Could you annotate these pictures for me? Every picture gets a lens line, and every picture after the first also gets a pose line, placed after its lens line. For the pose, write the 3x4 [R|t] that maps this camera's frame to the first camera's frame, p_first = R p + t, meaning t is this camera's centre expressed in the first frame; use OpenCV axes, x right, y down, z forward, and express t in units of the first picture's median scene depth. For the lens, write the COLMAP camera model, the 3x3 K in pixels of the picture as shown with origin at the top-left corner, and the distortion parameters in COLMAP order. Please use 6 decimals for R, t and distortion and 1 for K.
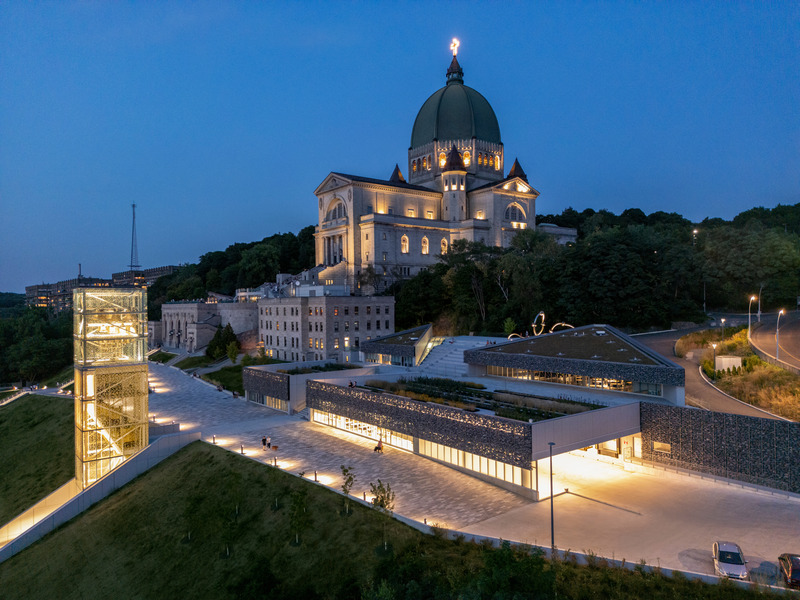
lens RADIAL K [[612.2, 0, 416.7], [0, 612.2, 301.2], [0, 0, 1]] dist [0.050101, -0.003085]
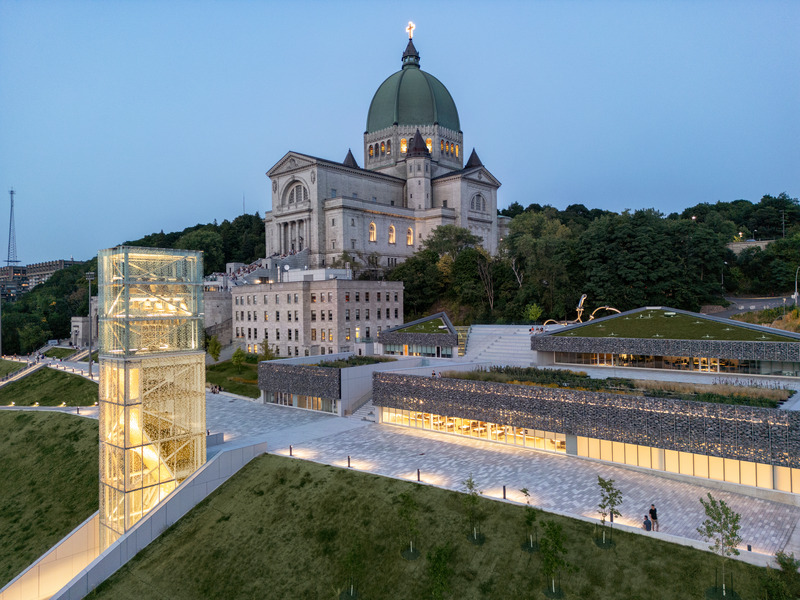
lens RADIAL K [[589.6, 0, 400.0], [0, 589.6, 300.0], [0, 0, 1]] dist [0.044114, -0.001933]
pose [[0.980799, -0.004468, 0.194970, -0.215633], [0.006963, 0.999902, -0.012112, 0.030202], [-0.194897, 0.013237, 0.980734, 0.161991]]
